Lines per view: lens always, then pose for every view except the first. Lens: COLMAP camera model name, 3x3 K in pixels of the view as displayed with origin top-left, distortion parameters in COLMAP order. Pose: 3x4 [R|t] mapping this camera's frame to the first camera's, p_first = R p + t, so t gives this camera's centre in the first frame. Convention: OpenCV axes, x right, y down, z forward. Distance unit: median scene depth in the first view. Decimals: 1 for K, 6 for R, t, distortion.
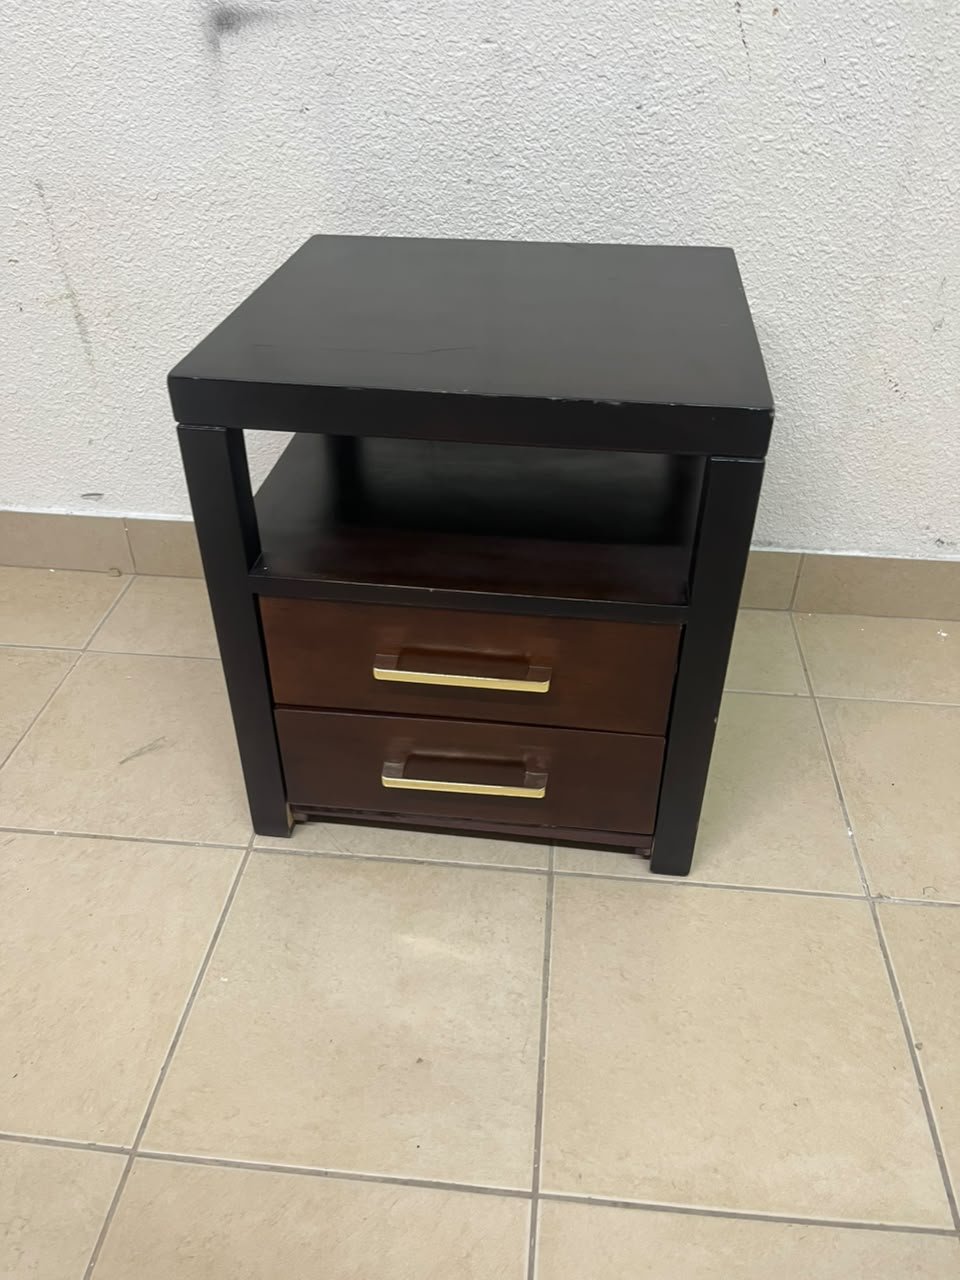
lens RADIAL K [[972.0, 0, 478.0], [0, 972.0, 647.1], [0, 0, 1]] dist [0.089632, -0.134890]
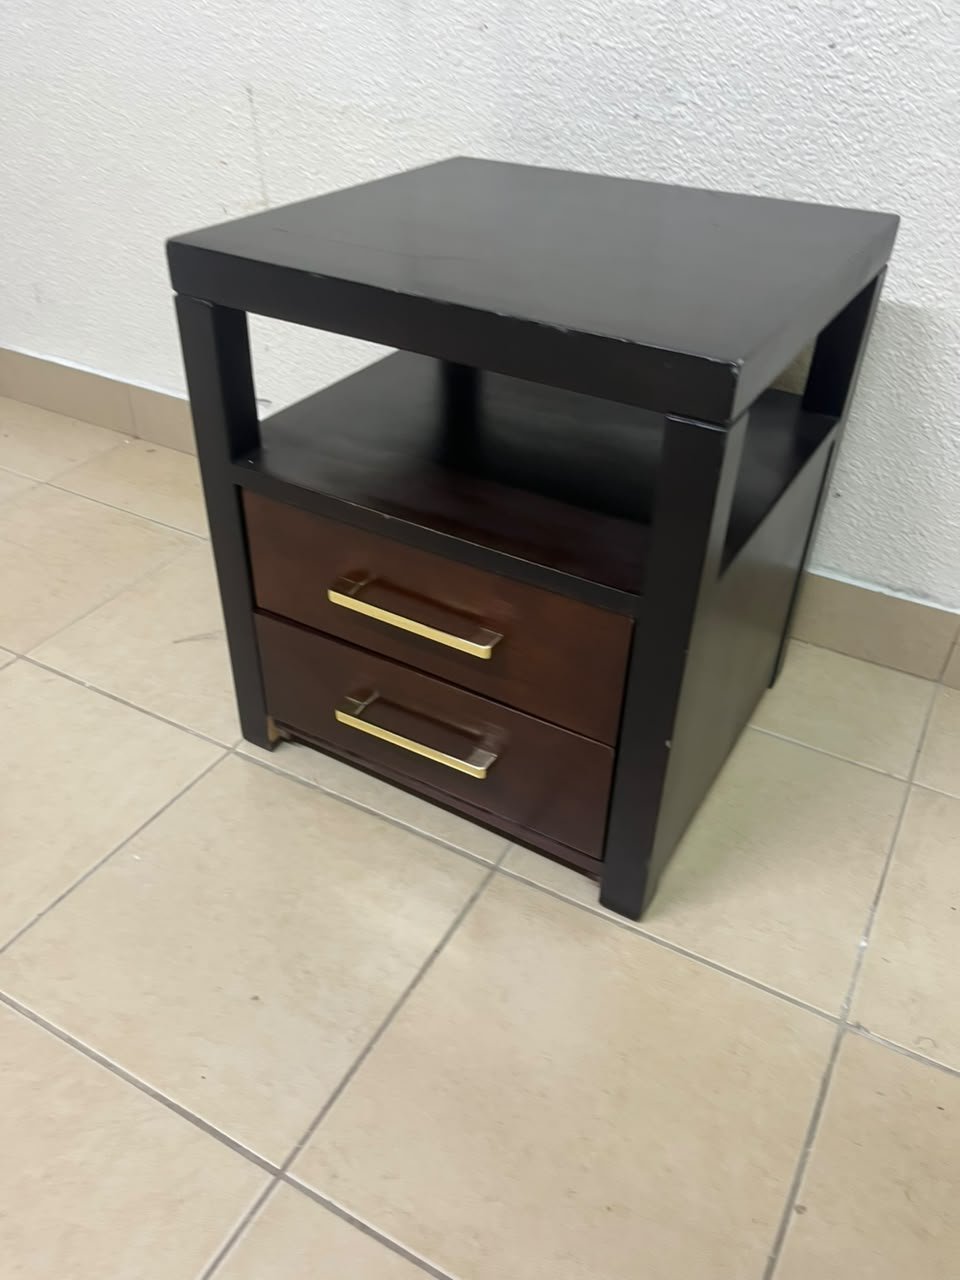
lens RADIAL K [[972.0, 0, 479.9], [0, 972.0, 647.6], [0, 0, 1]] dist [0.089632, -0.134890]
pose [[0.917258, 0.252006, -0.308434, 0.272963], [-0.253998, 0.966593, 0.034384, 0.005694], [0.306795, 0.046803, 0.950624, 0.118734]]
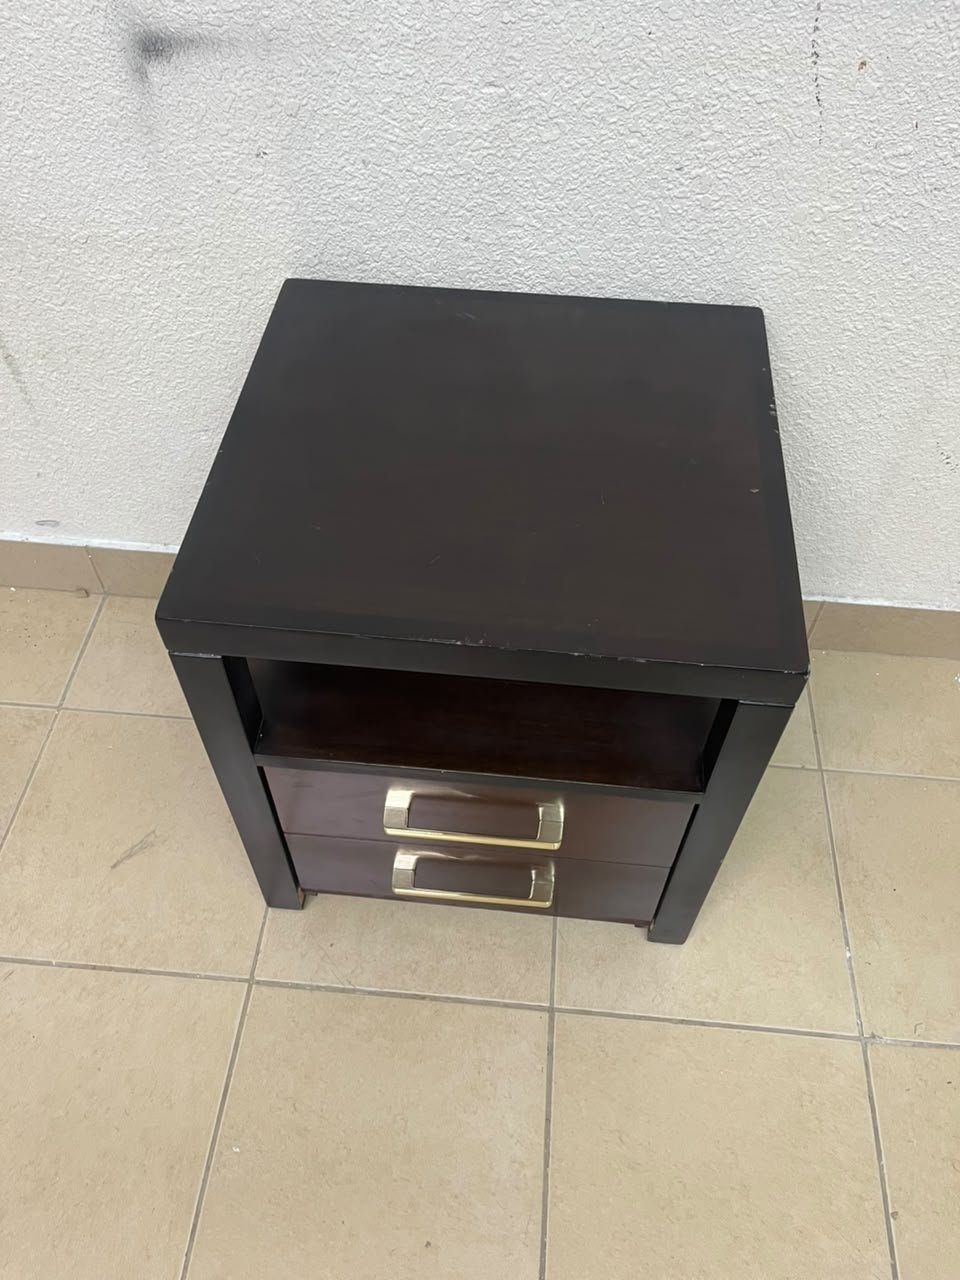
lens RADIAL K [[972.0, 0, 480.0], [0, 972.0, 641.1], [0, 0, 1]] dist [0.089632, -0.134890]
pose [[0.999834, -0.004837, 0.017558, -0.015040], [-0.000135, 0.962095, 0.272713, -0.389121], [-0.018212, -0.272670, 0.961935, 0.121274]]
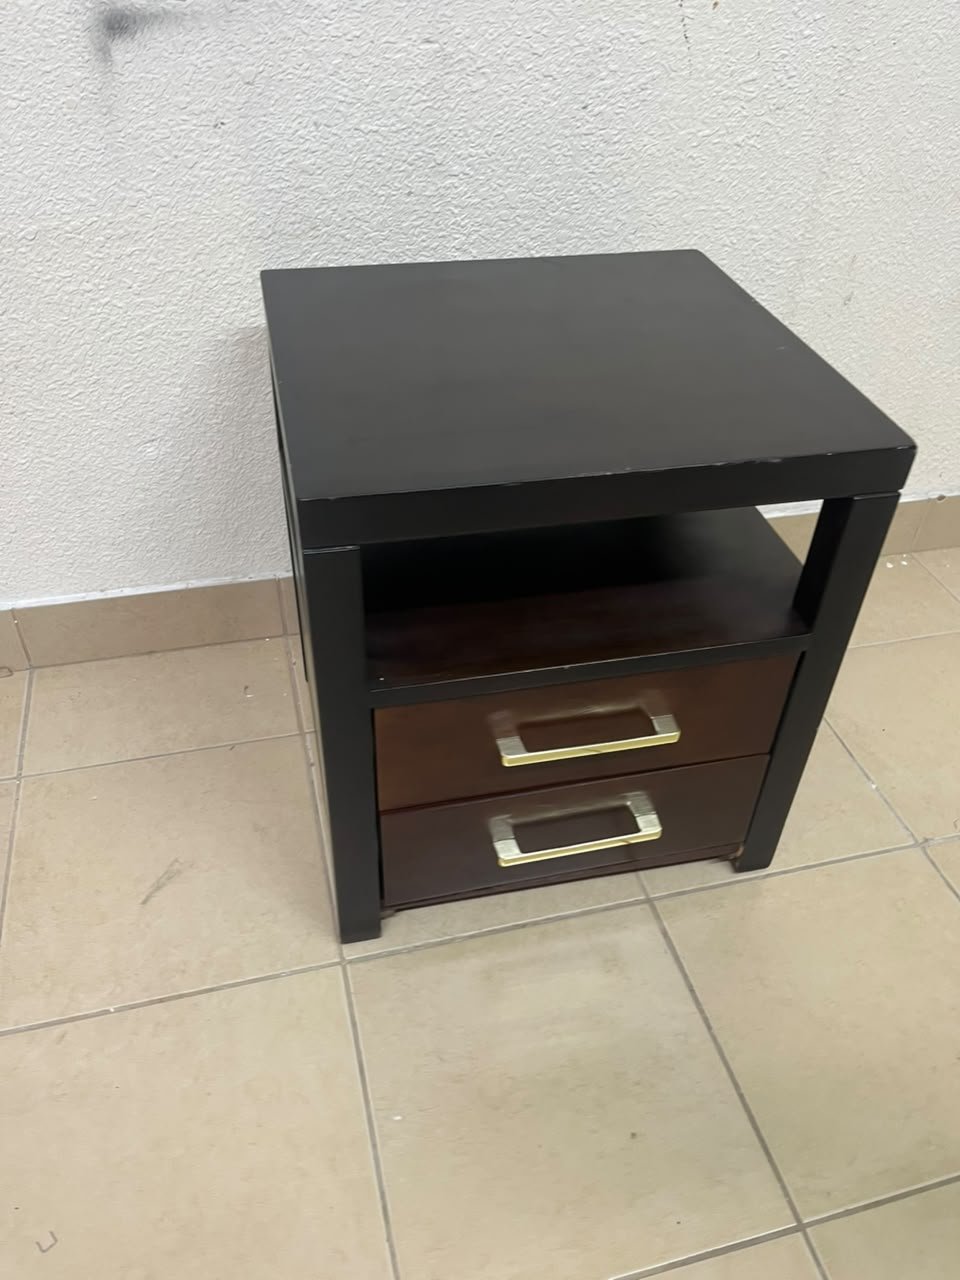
lens RADIAL K [[972.0, 0, 481.4], [0, 972.0, 646.0], [0, 0, 1]] dist [0.089632, -0.134890]
pose [[0.937134, -0.201207, 0.285125, -0.303621], [0.180723, 0.978768, 0.096706, -0.144055], [-0.298530, -0.039098, 0.953599, 0.095800]]
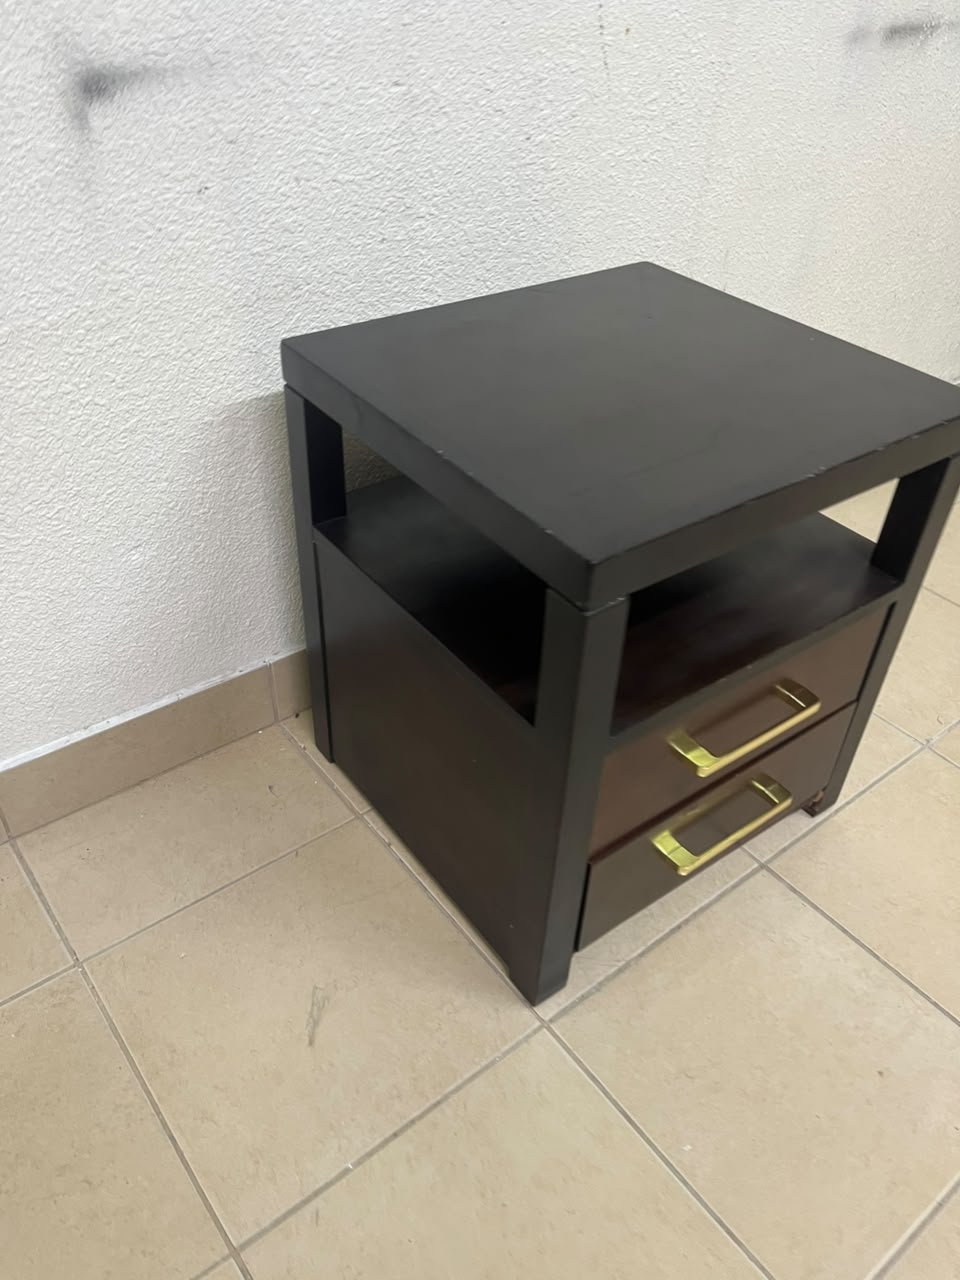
lens RADIAL K [[972.0, 0, 482.3], [0, 972.0, 645.2], [0, 0, 1]] dist [0.089632, -0.134890]
pose [[0.719021, -0.408648, 0.562153, -0.613385], [0.377345, 0.908805, 0.177998, -0.277250], [-0.583626, 0.084141, 0.807652, 0.276240]]
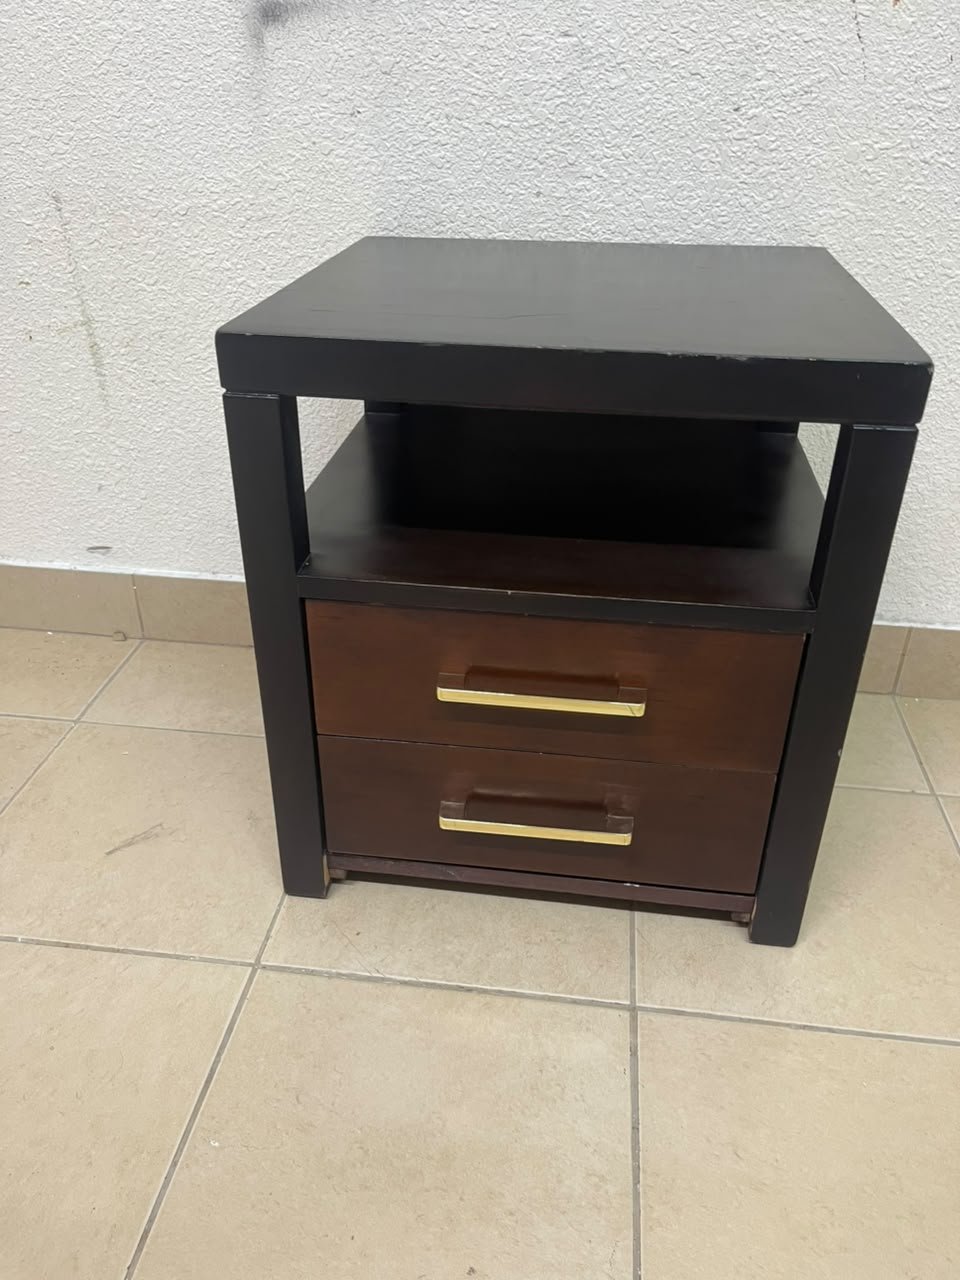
lens RADIAL K [[972.0, 0, 478.9], [0, 972.0, 647.8], [0, 0, 1]] dist [0.089632, -0.134890]
pose [[0.999615, 0.020418, -0.018802, -0.039060], [-0.022207, 0.994697, -0.100426, 0.022330], [0.016652, 0.100805, 0.994767, 0.168681]]
